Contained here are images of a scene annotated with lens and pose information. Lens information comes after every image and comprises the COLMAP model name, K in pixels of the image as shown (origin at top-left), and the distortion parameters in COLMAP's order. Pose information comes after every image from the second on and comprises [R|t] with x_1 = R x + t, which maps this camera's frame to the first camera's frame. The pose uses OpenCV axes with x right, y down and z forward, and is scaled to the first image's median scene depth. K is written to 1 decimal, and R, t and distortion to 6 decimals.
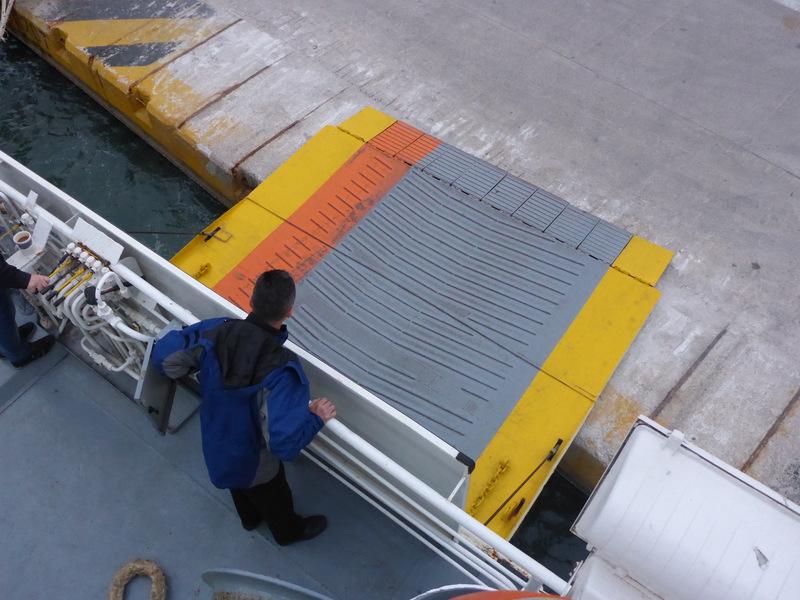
lens RADIAL K [[763.7, 0, 400.0], [0, 763.7, 248.8], [0, 0, 1]] dist [-0.012551, -0.013206]
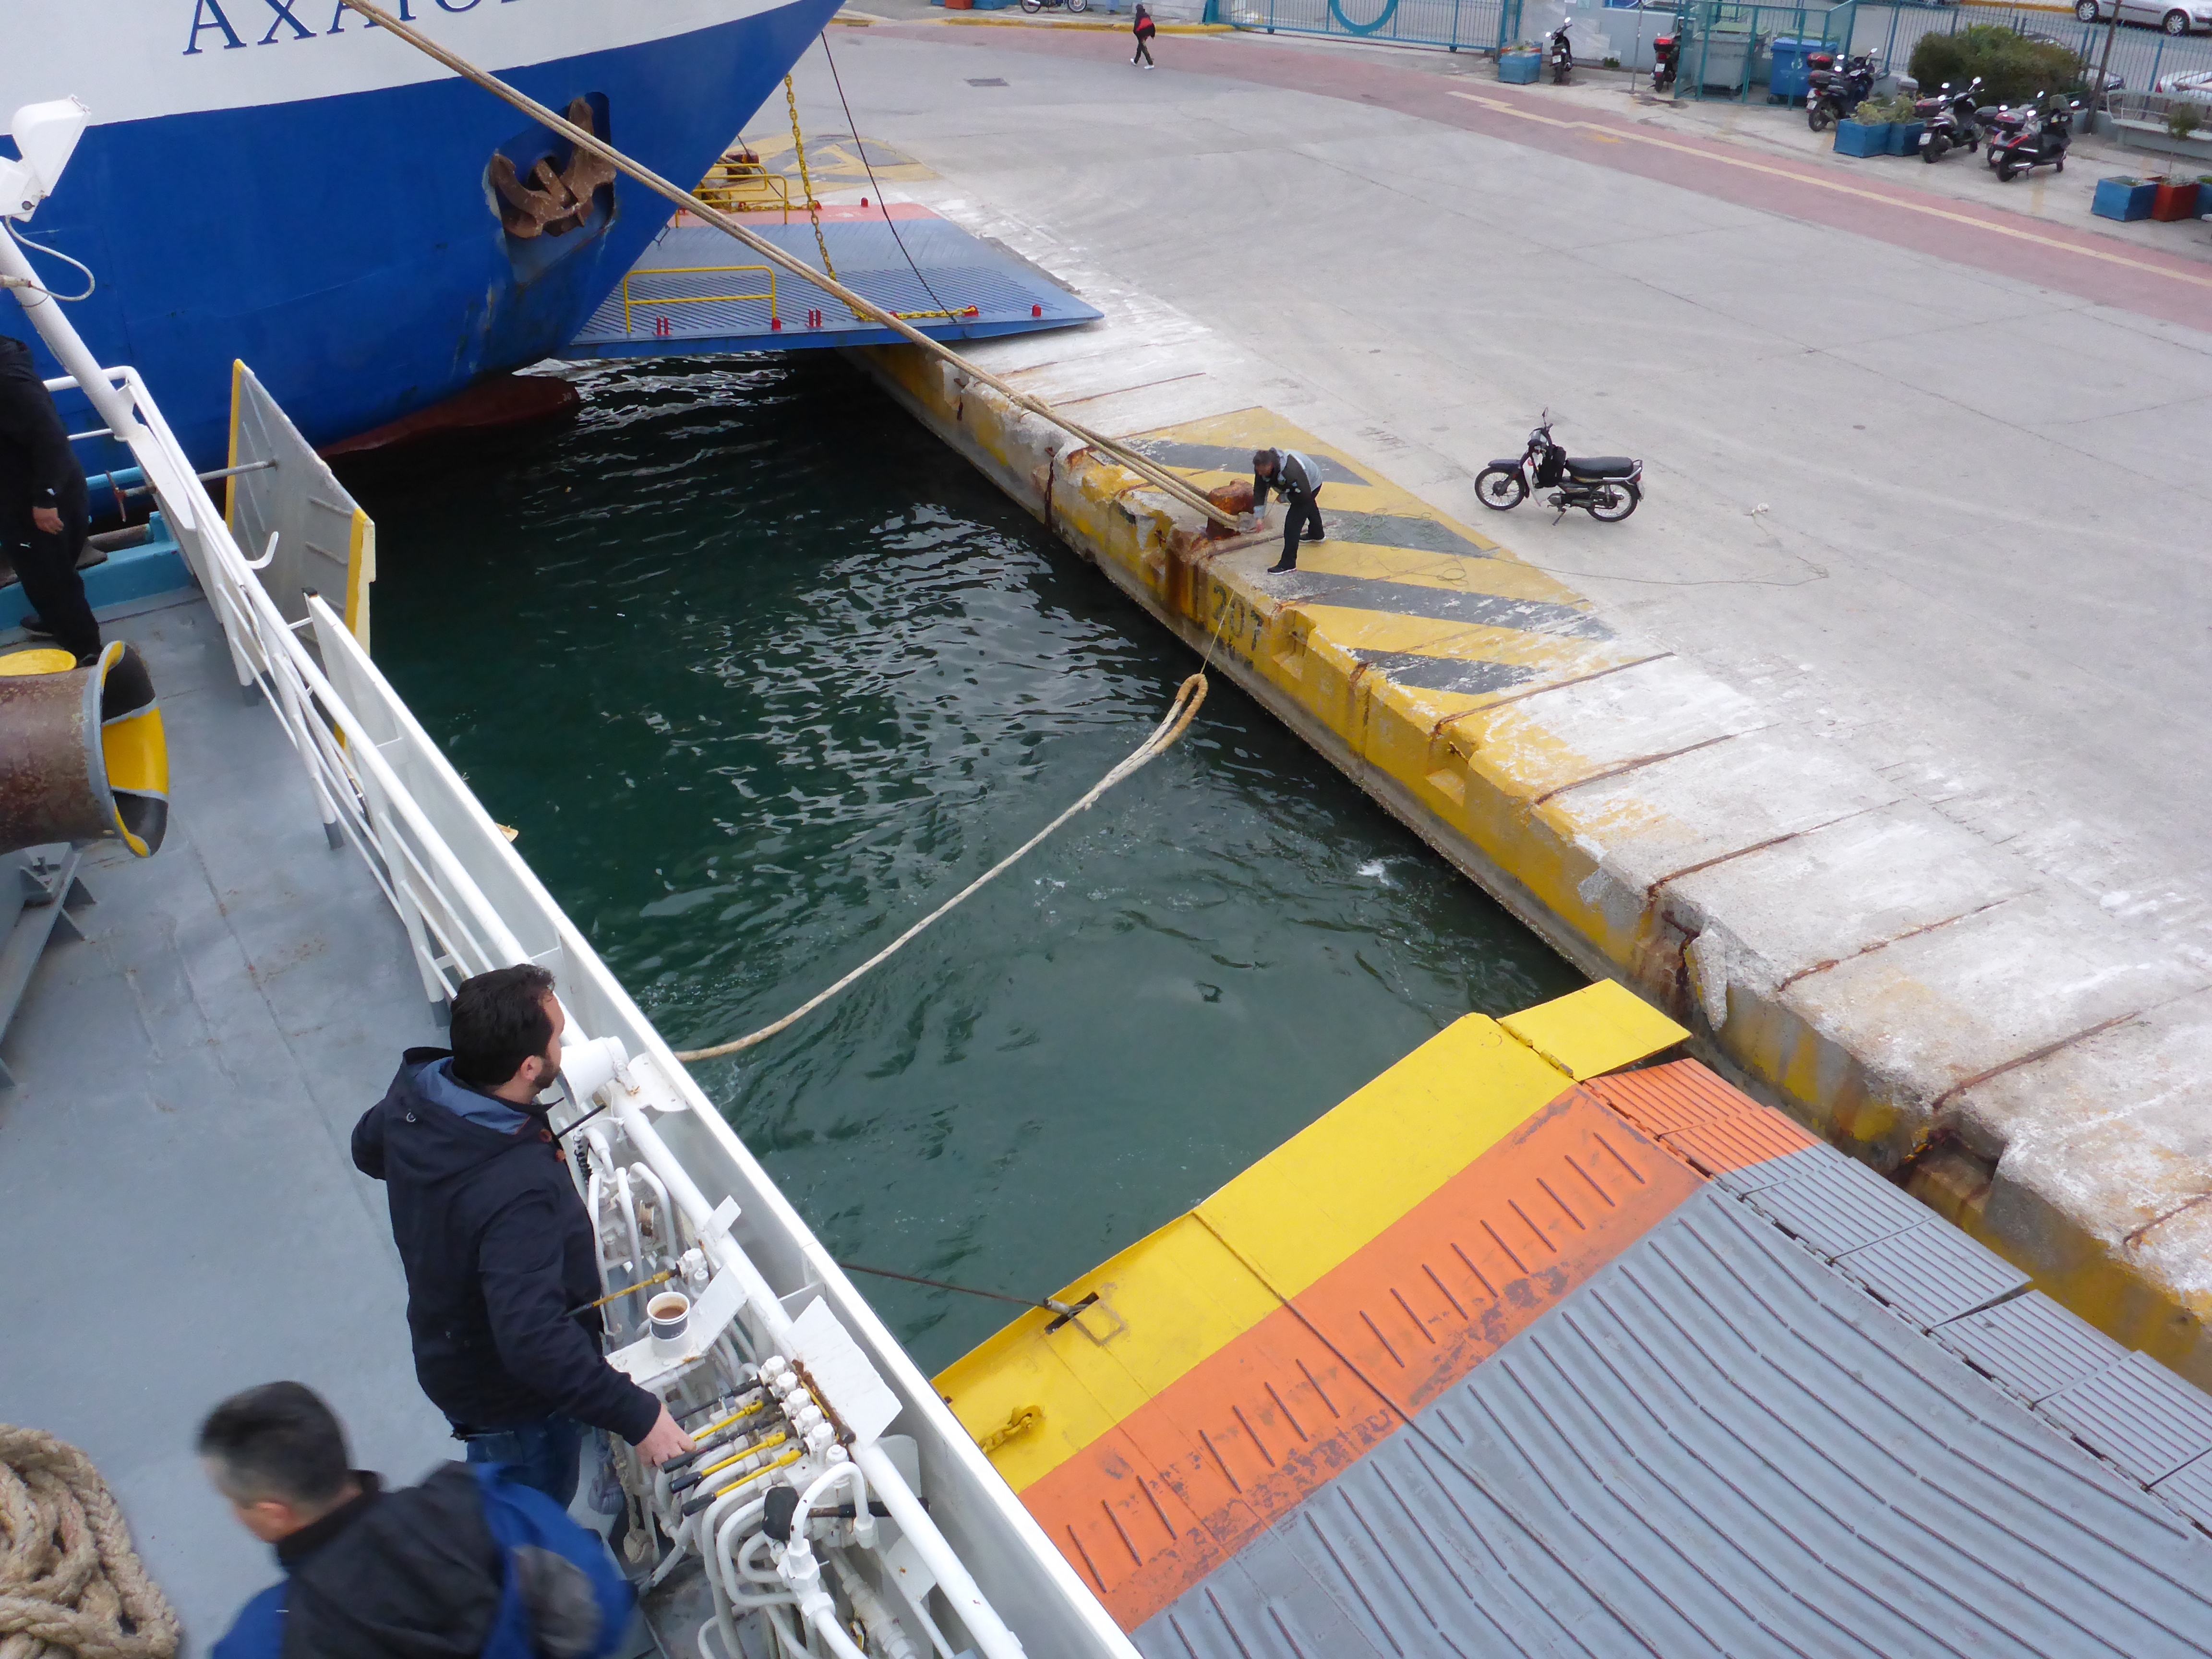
lens RADIAL K [[2112.6, 0, 1102.0], [0, 2112.6, 621.5], [0, 0, 1]] dist [-0.023151, 0.014234]
pose [[0.939264, 0.159515, -0.303871, -0.149583], [-0.277920, 0.873009, -0.400769, 0.333775], [0.201353, 0.460880, 0.864319, -0.255138]]
